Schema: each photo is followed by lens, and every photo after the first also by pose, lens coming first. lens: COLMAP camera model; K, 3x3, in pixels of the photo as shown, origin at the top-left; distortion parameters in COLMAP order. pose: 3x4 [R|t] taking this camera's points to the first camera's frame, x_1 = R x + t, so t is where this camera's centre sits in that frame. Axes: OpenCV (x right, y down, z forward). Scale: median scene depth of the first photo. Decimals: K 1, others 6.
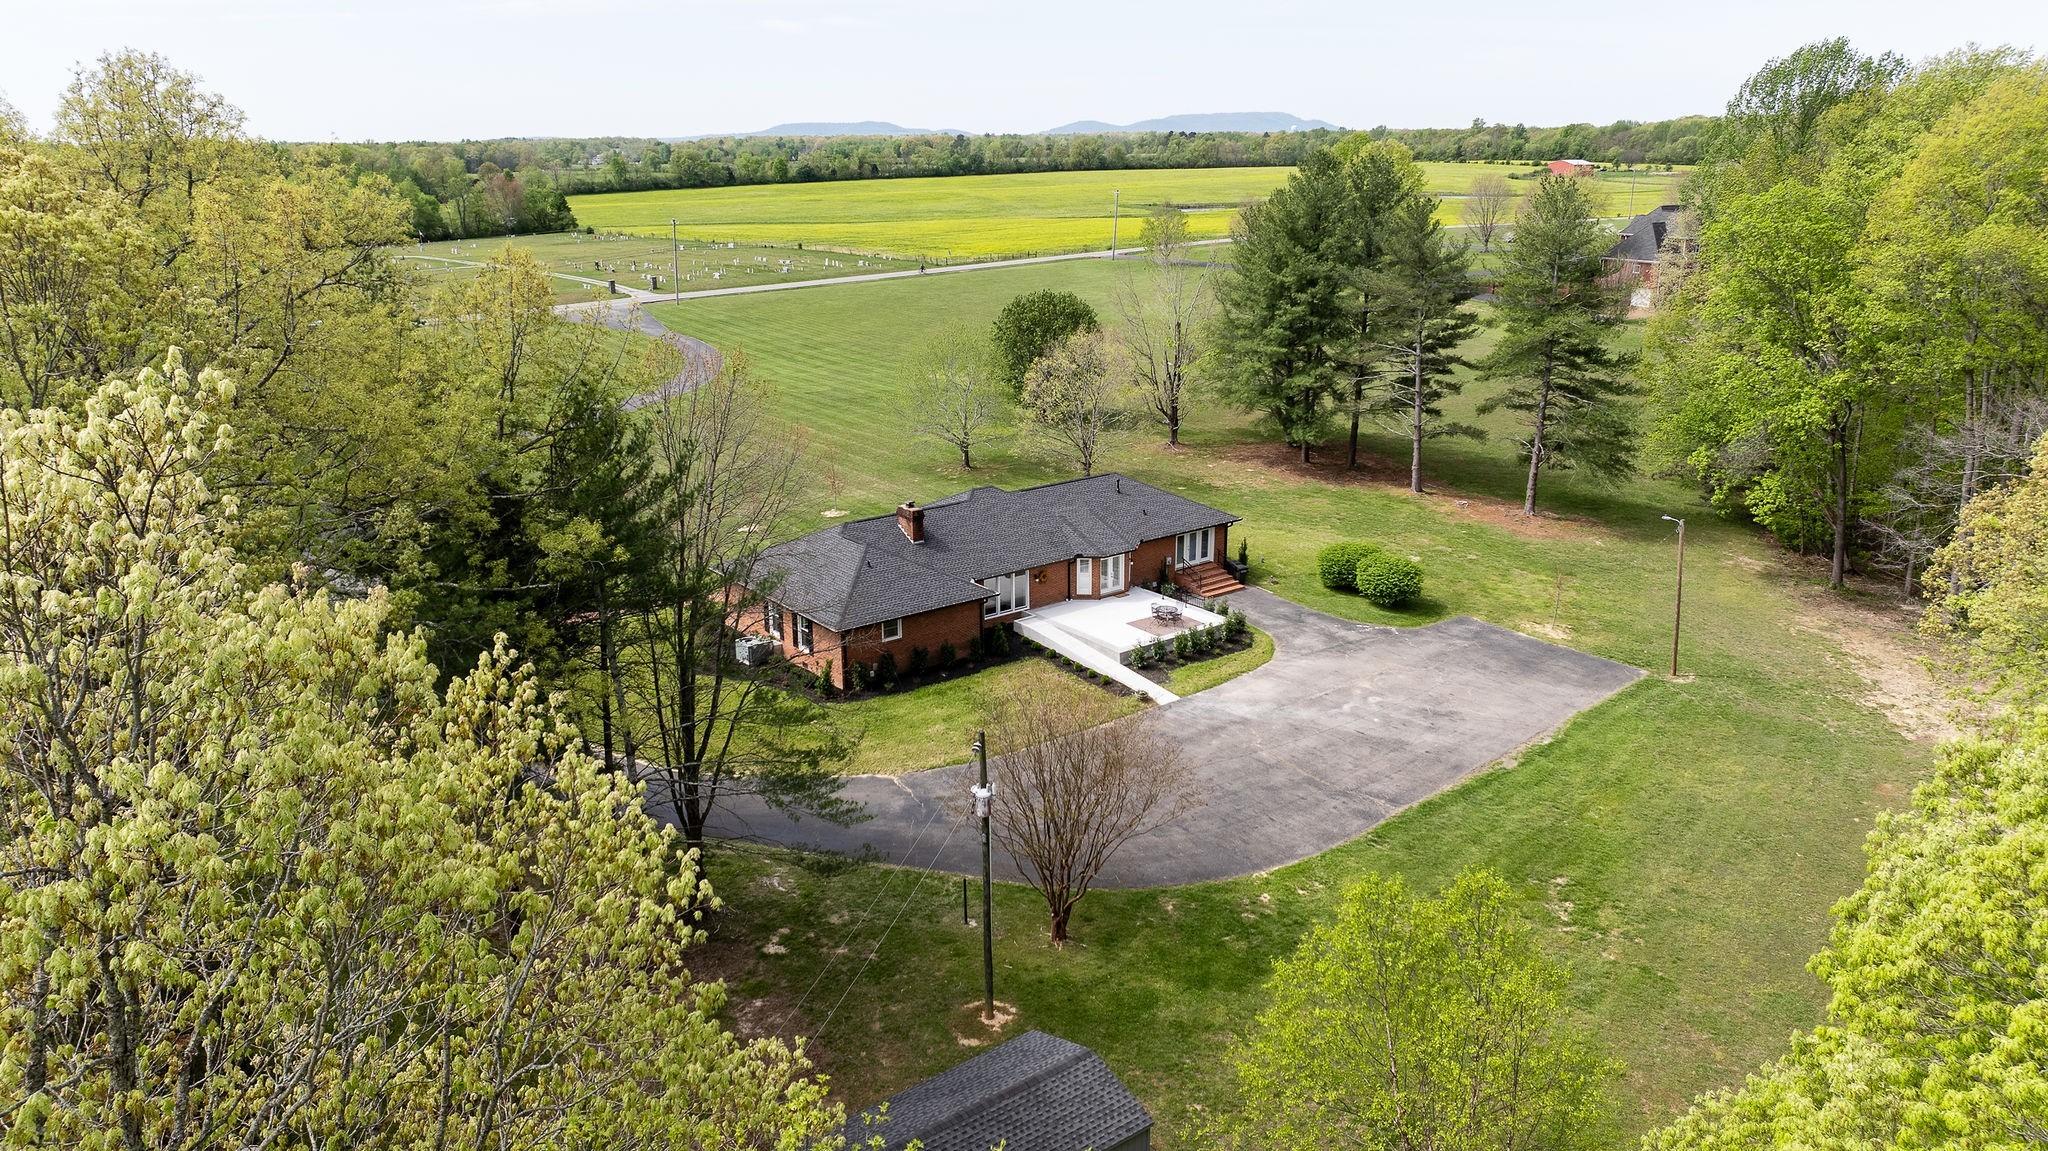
lens RADIAL K [[1446.2, 0, 1021.6], [0, 1446.2, 565.7], [0, 0, 1]] dist [-0.024885, -0.001978]
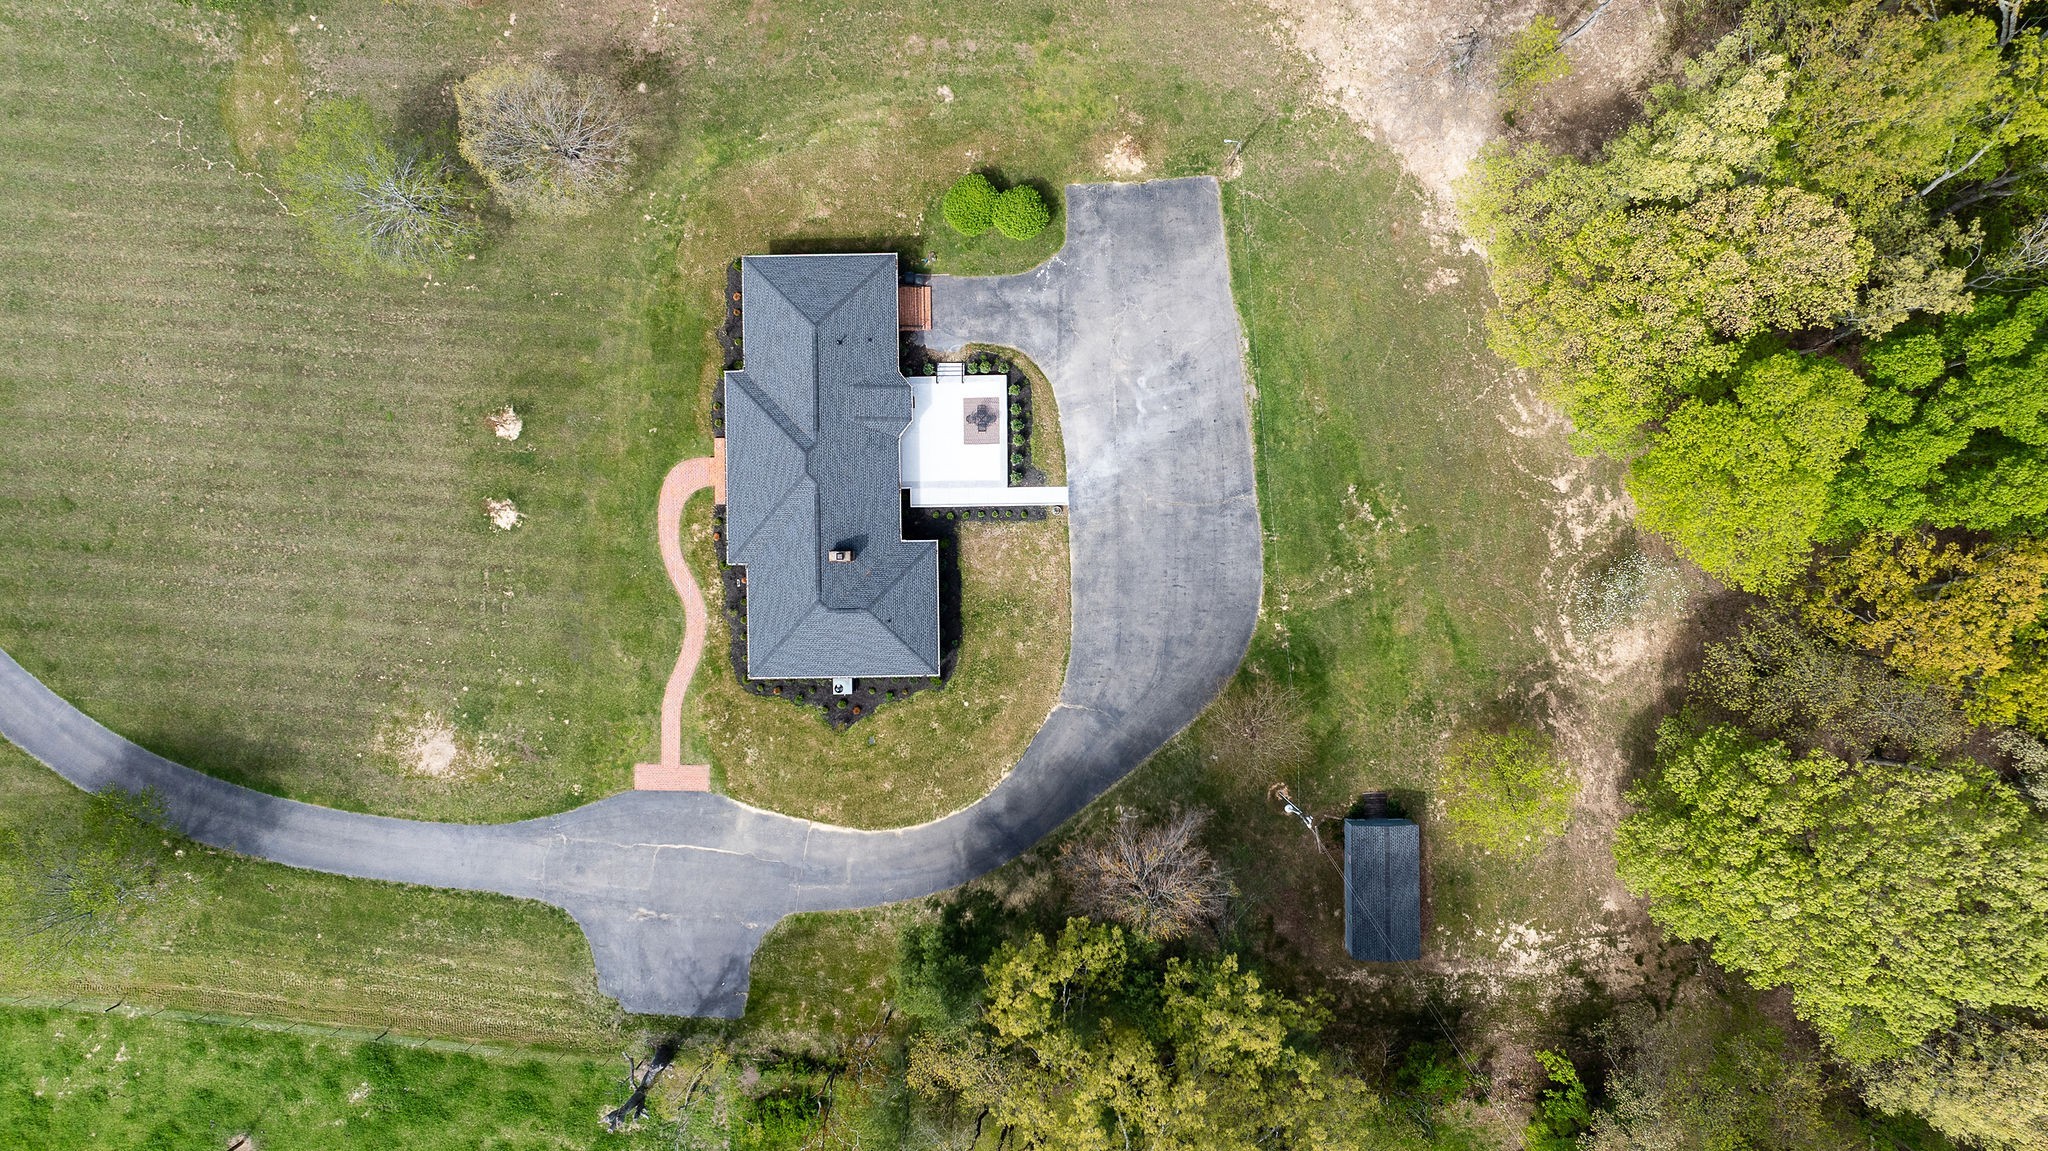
lens RADIAL K [[1446.2, 0, 1021.6], [0, 1446.2, 565.7], [0, 0, 1]] dist [-0.024885, -0.001978]
pose [[0.601630, -0.798756, -0.005513, 0.019905], [0.226534, 0.164001, 0.960097, -1.187392], [-0.765979, -0.578872, 0.279614, 0.489965]]
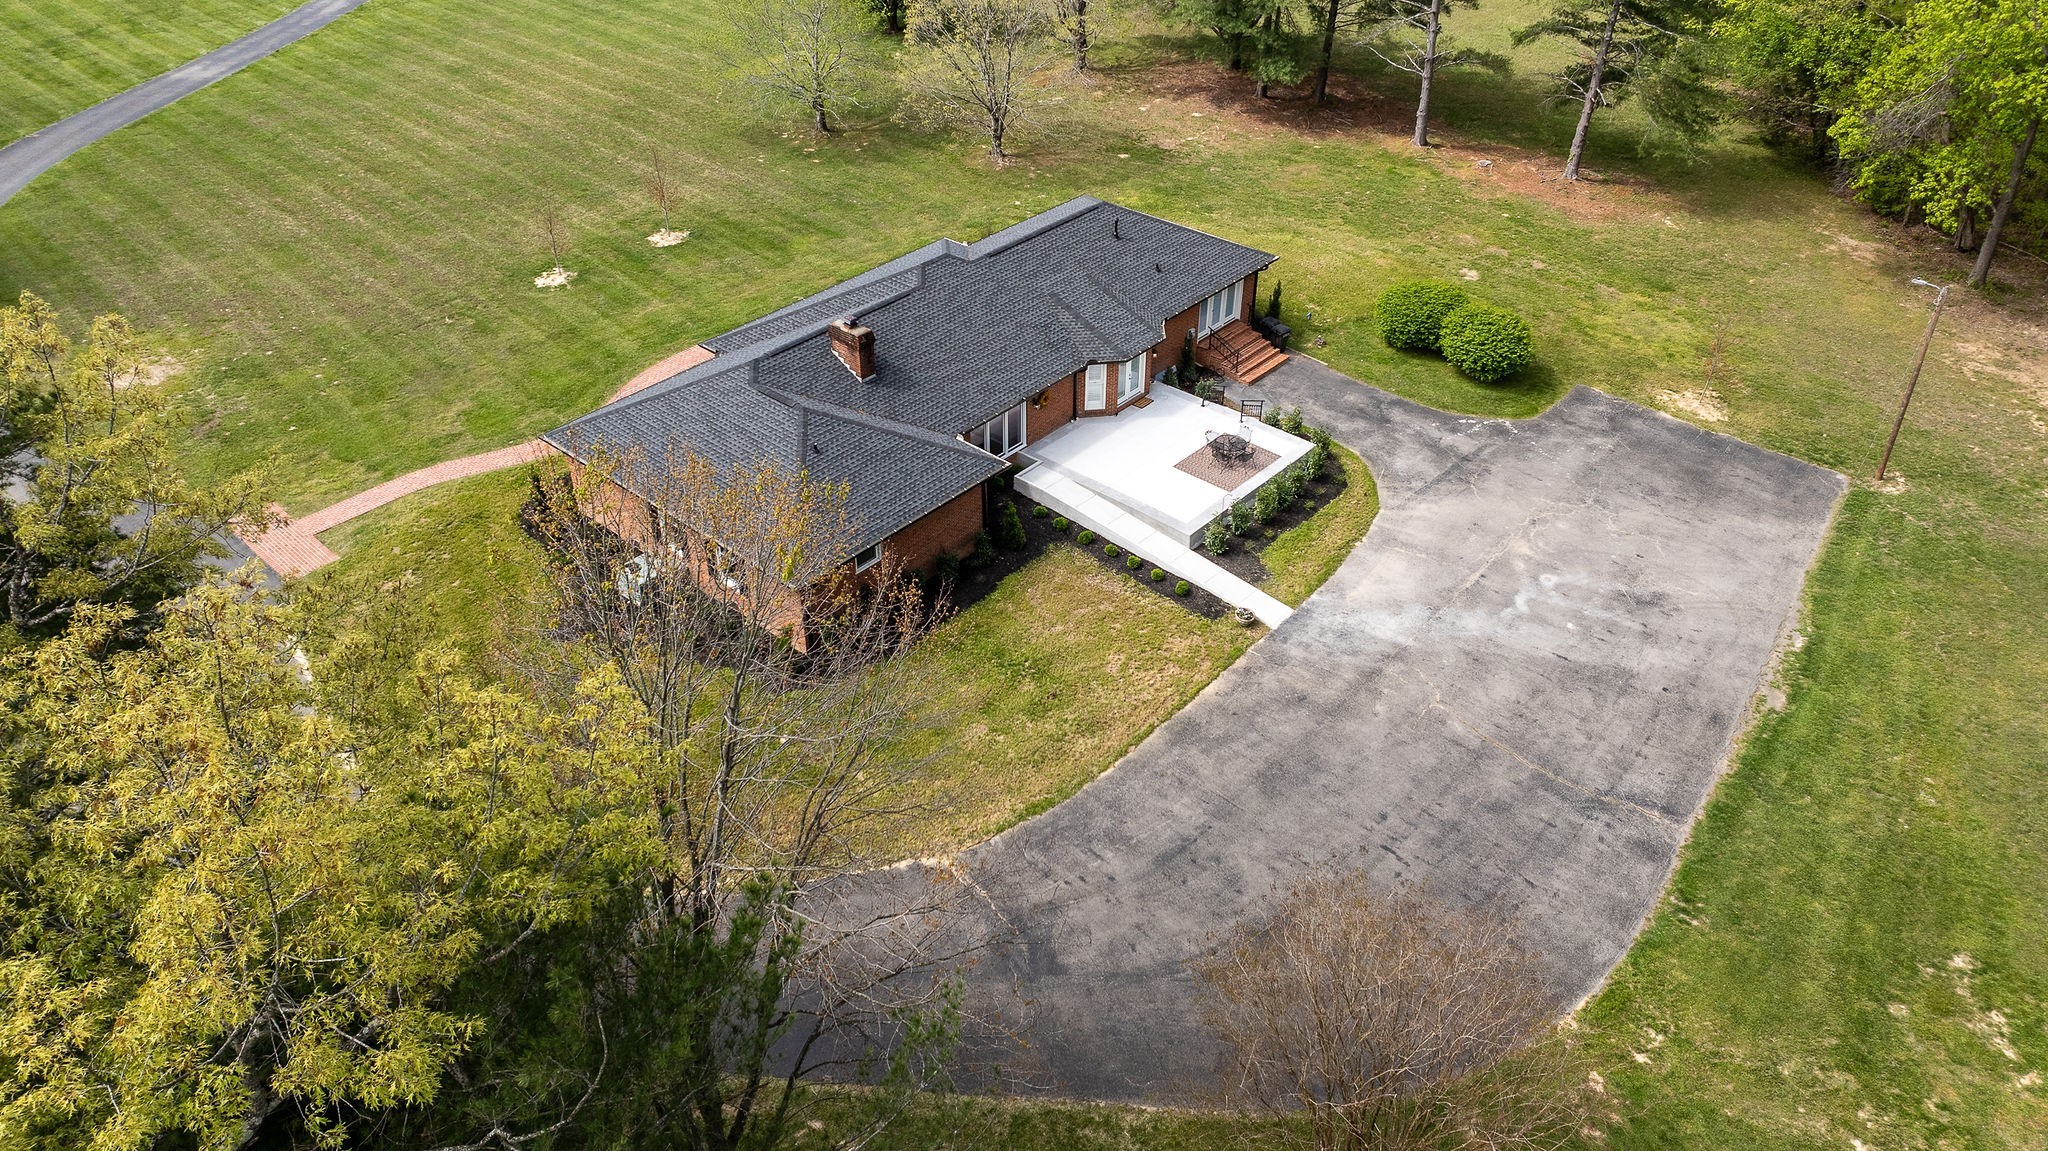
lens RADIAL K [[1446.2, 0, 1021.6], [0, 1446.2, 565.7], [0, 0, 1]] dist [-0.024885, -0.001978]
pose [[0.982930, -0.104614, 0.151344, -0.106734], [0.048841, 0.941462, 0.333561, -0.145660], [-0.177380, -0.320476, 0.930501, 0.331690]]
